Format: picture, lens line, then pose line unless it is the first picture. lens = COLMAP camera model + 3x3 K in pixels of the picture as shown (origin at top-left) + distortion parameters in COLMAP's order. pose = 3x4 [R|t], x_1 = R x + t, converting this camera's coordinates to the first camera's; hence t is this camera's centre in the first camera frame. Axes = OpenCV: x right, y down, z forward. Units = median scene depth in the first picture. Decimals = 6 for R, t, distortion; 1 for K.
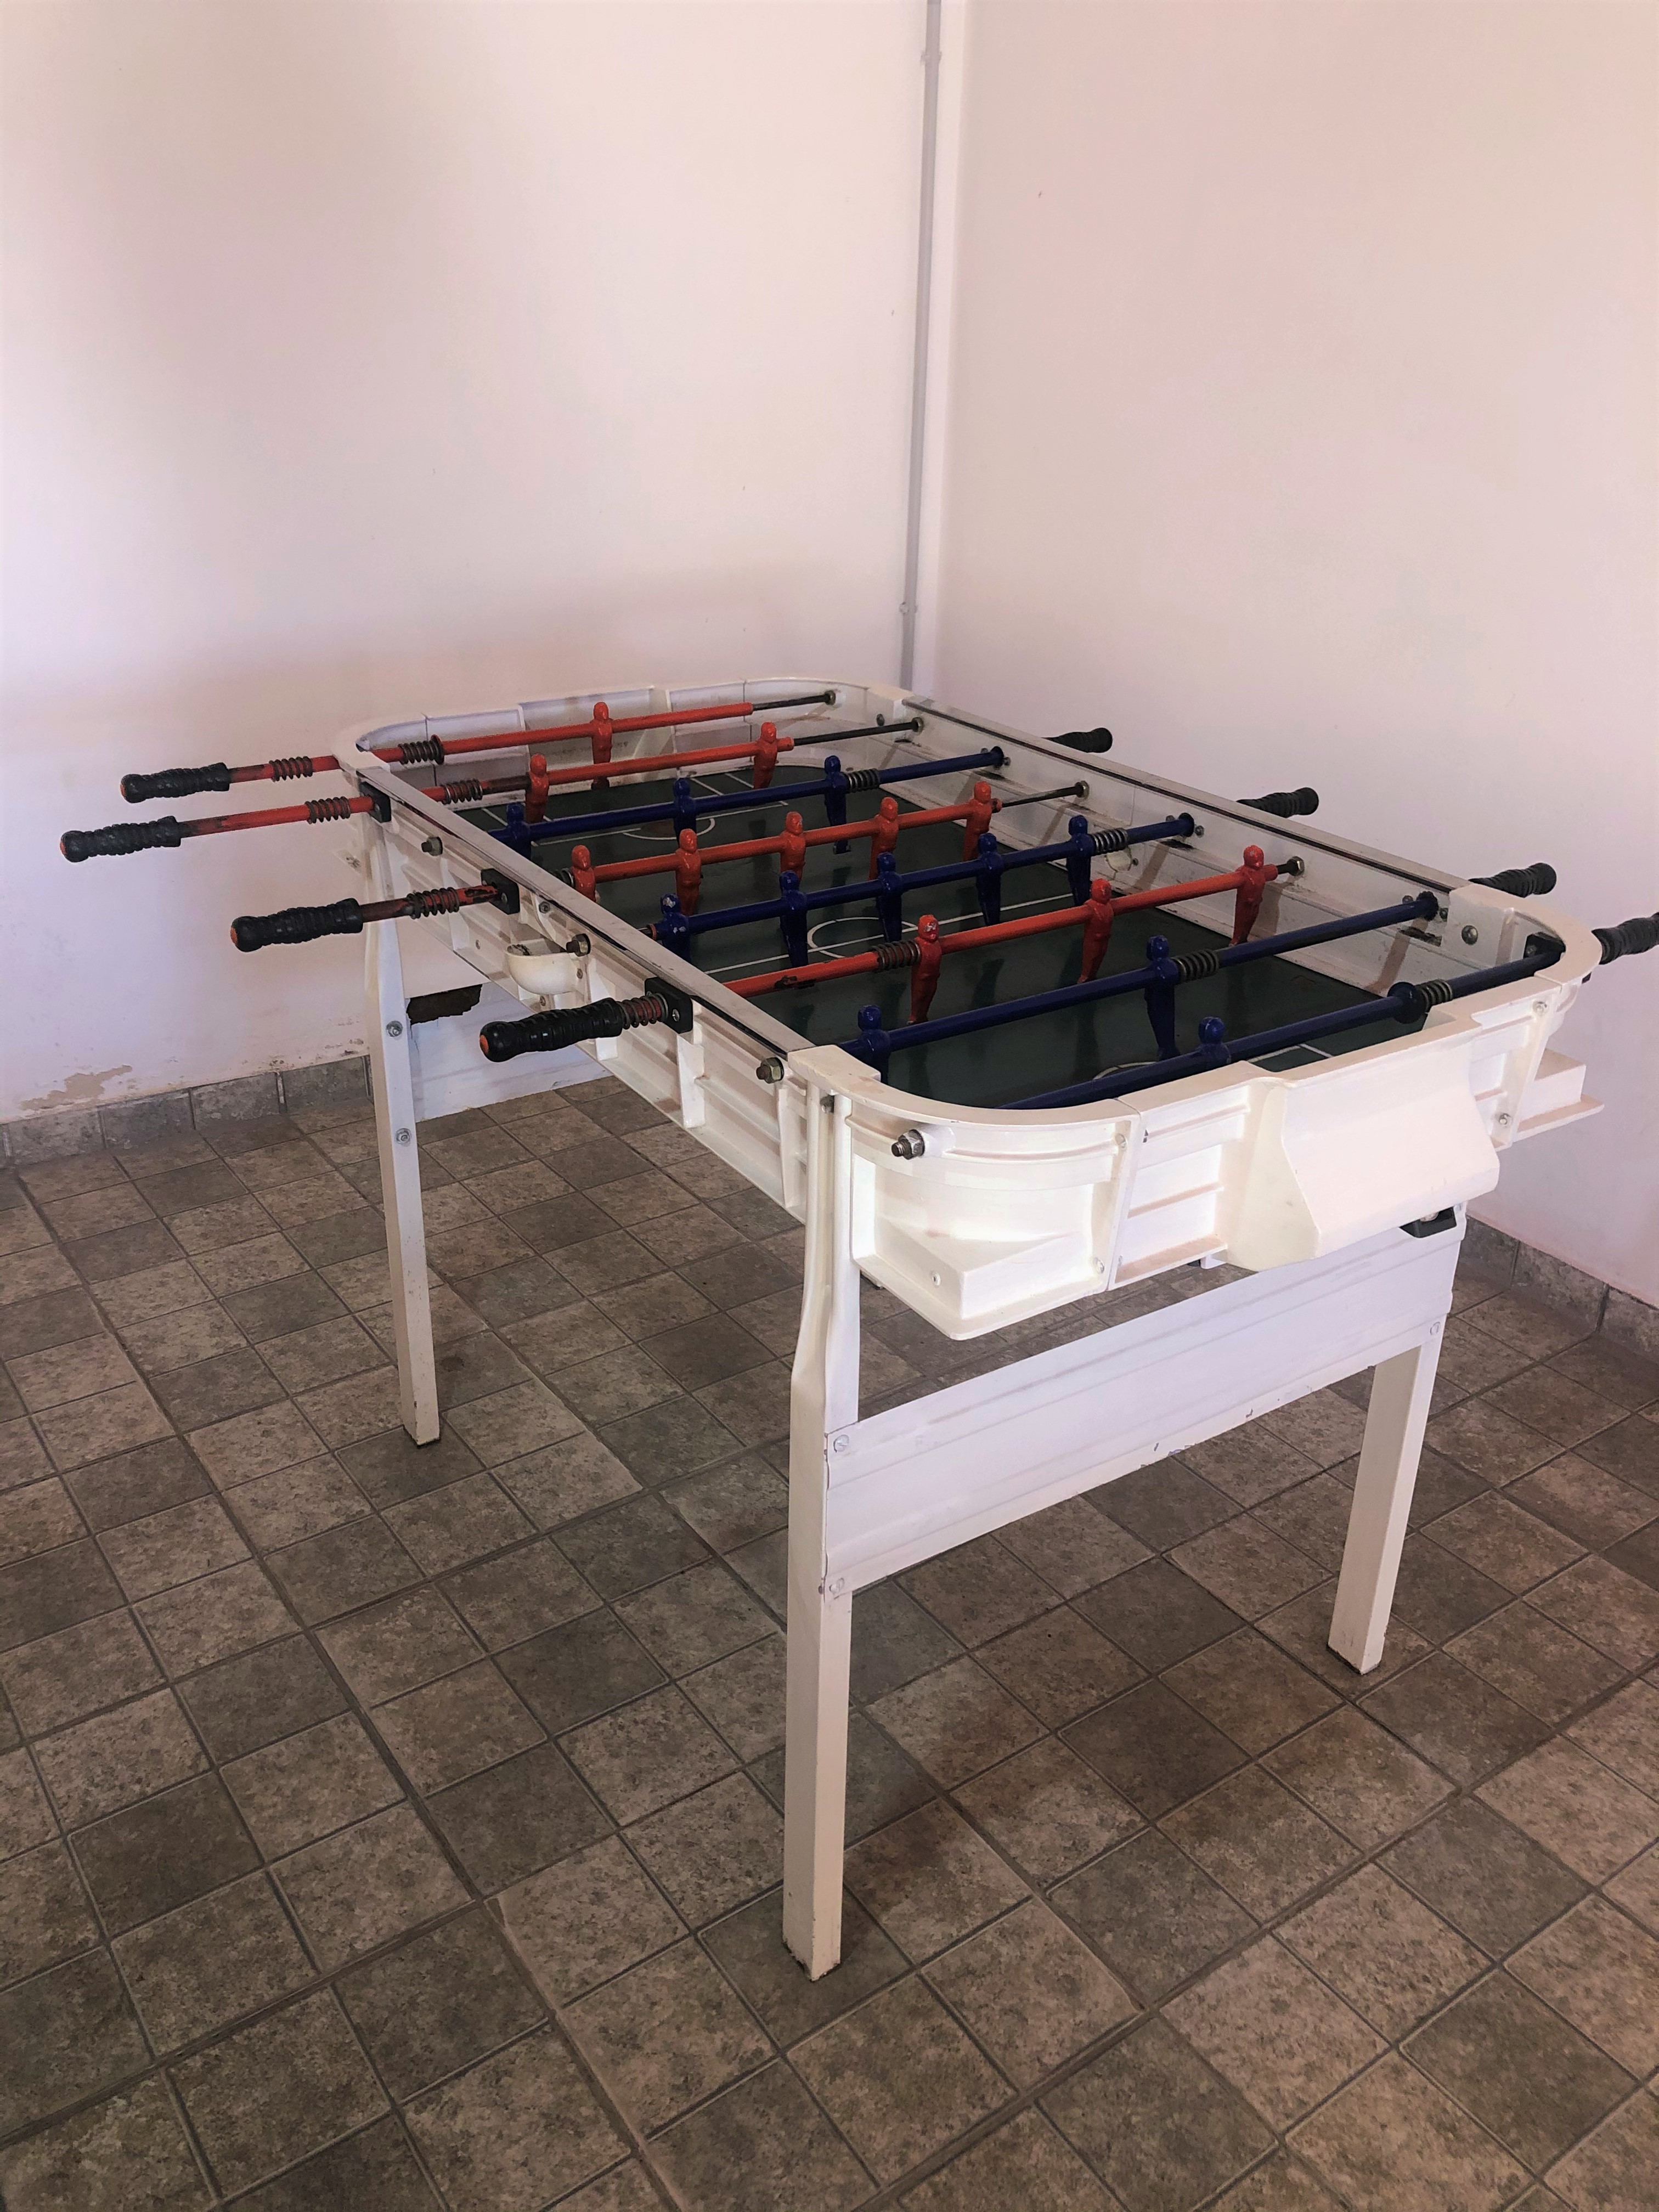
lens RADIAL K [[1808.0, 0, 825.9], [0, 1808.0, 1093.8], [0, 0, 1]] dist [0.036847, -0.027368]
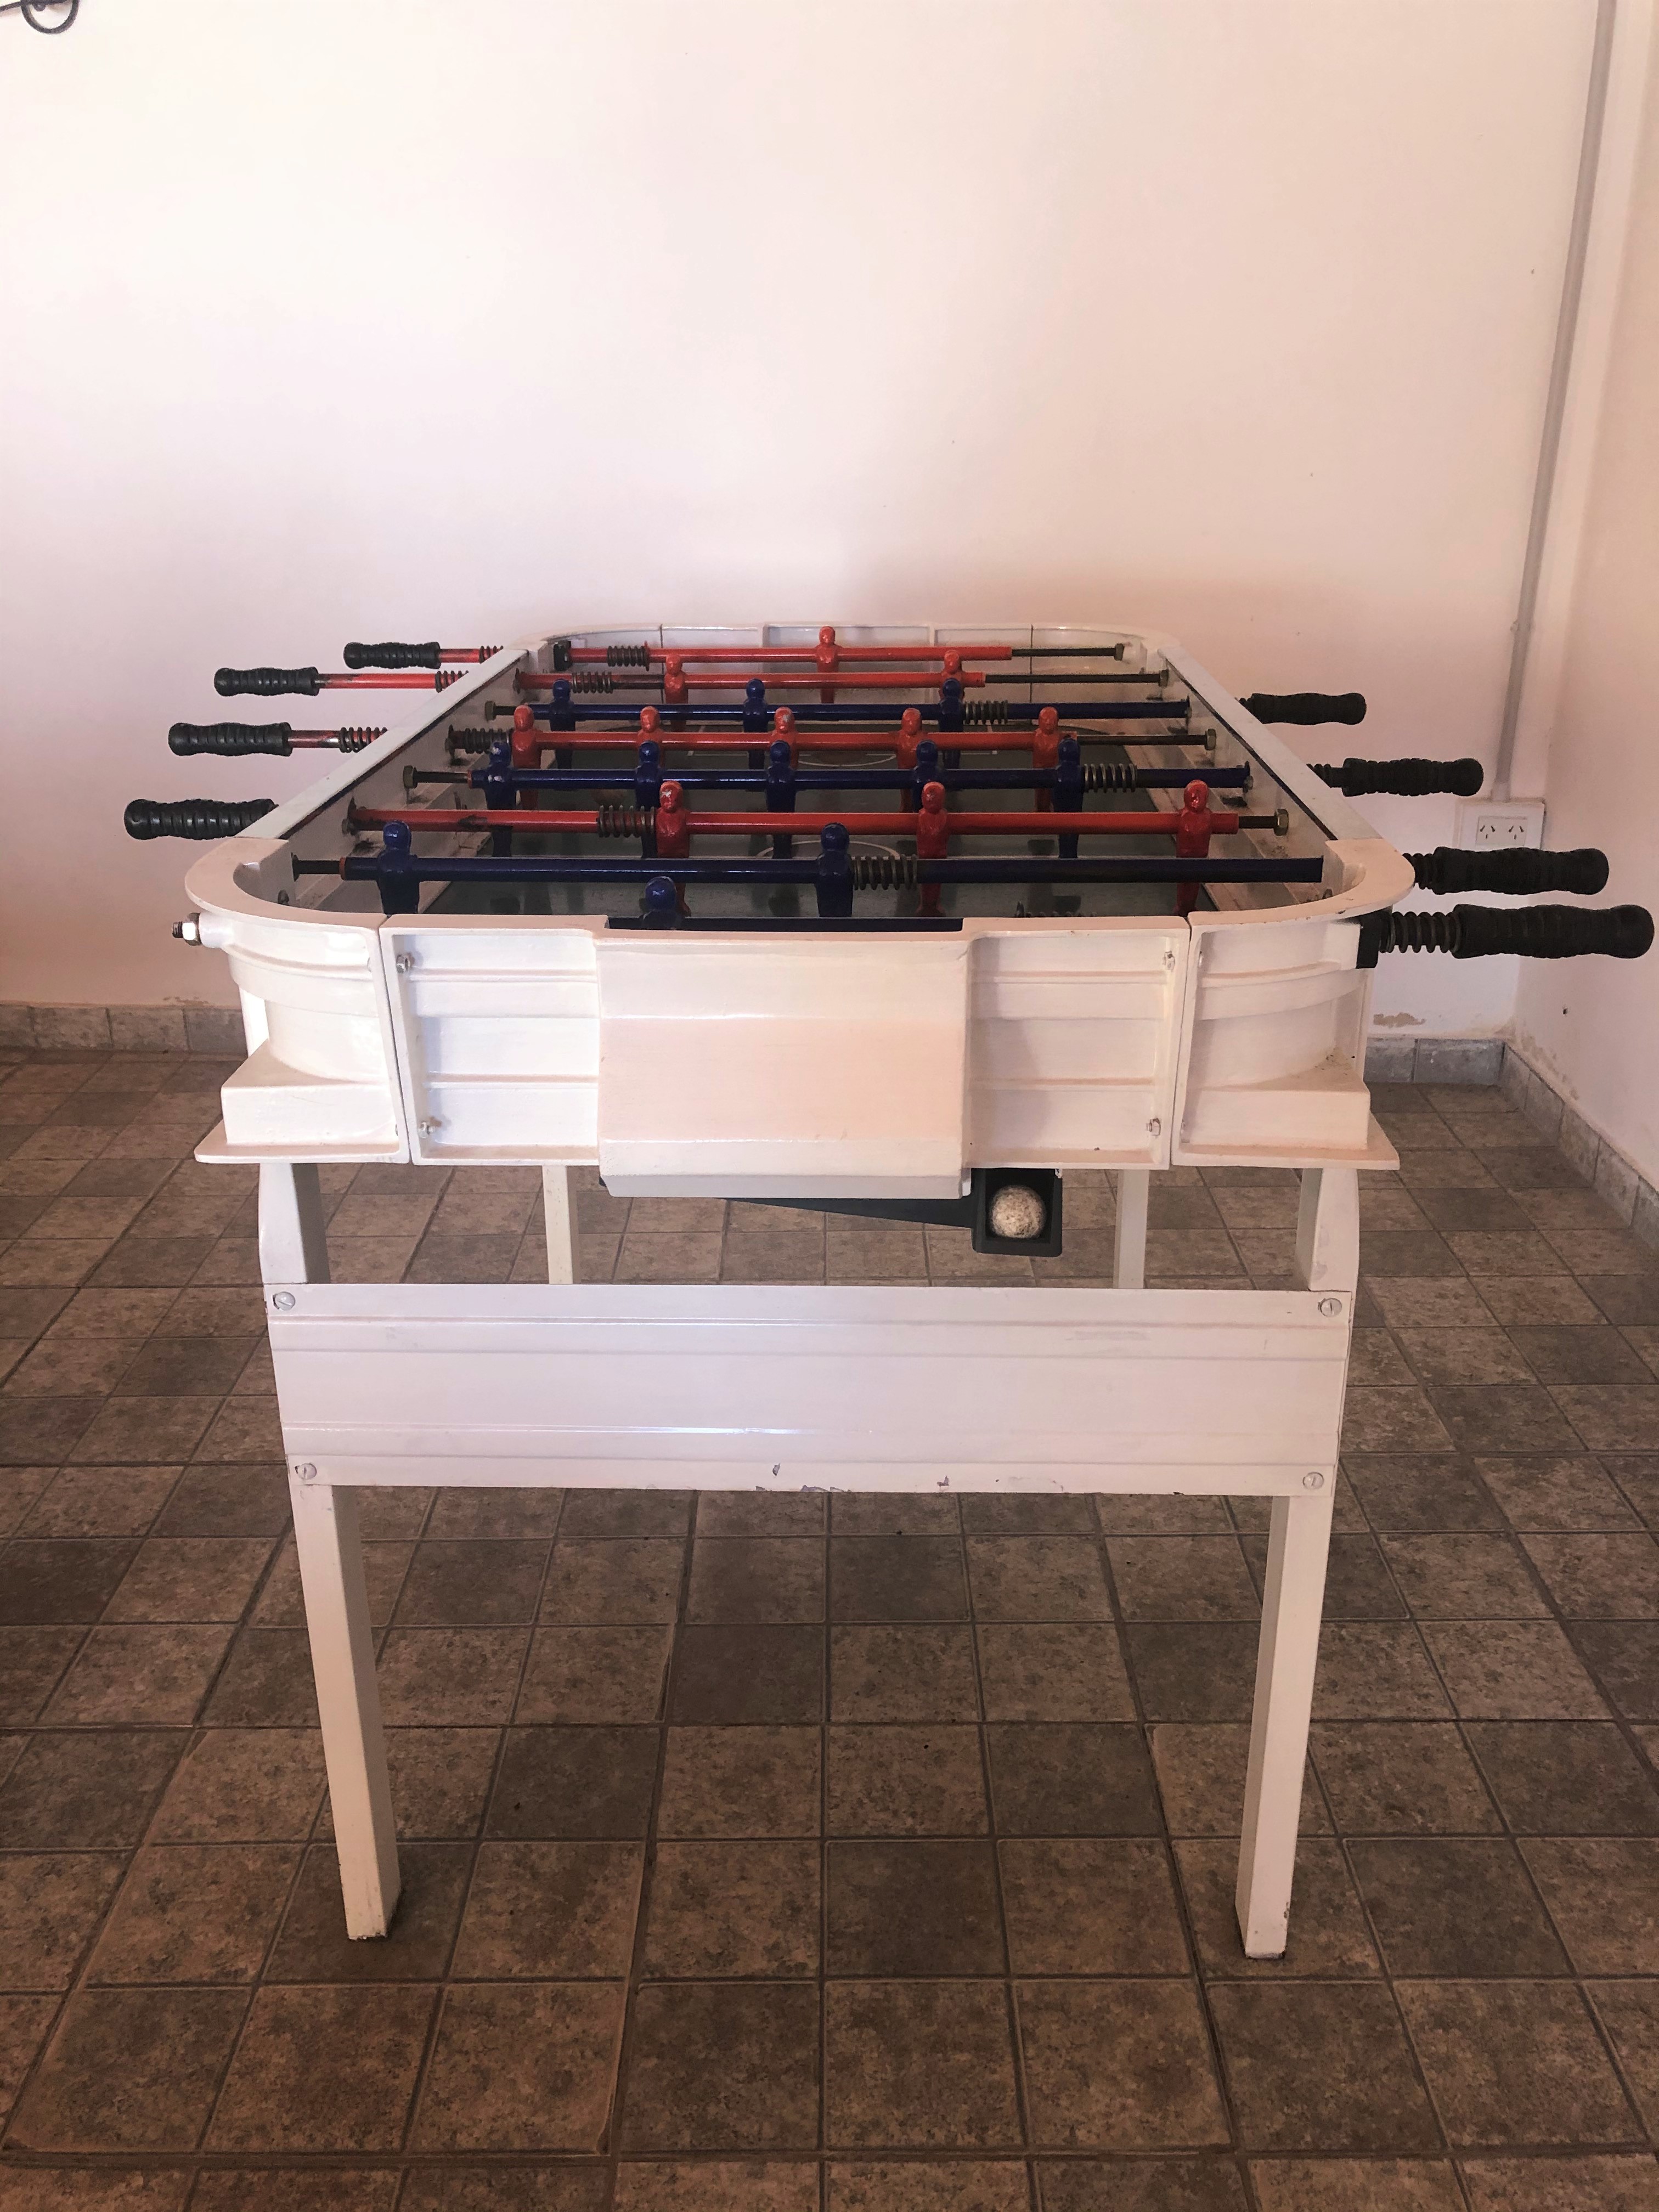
lens RADIAL K [[1808.0, 0, 818.2], [0, 1808.0, 1096.6], [0, 0, 1]] dist [0.036847, -0.027368]
pose [[0.814913, 0.190930, -0.547232, 0.573665], [-0.225183, 0.974306, 0.004605, 0.025889], [0.534051, 0.119475, 0.836968, 0.311211]]
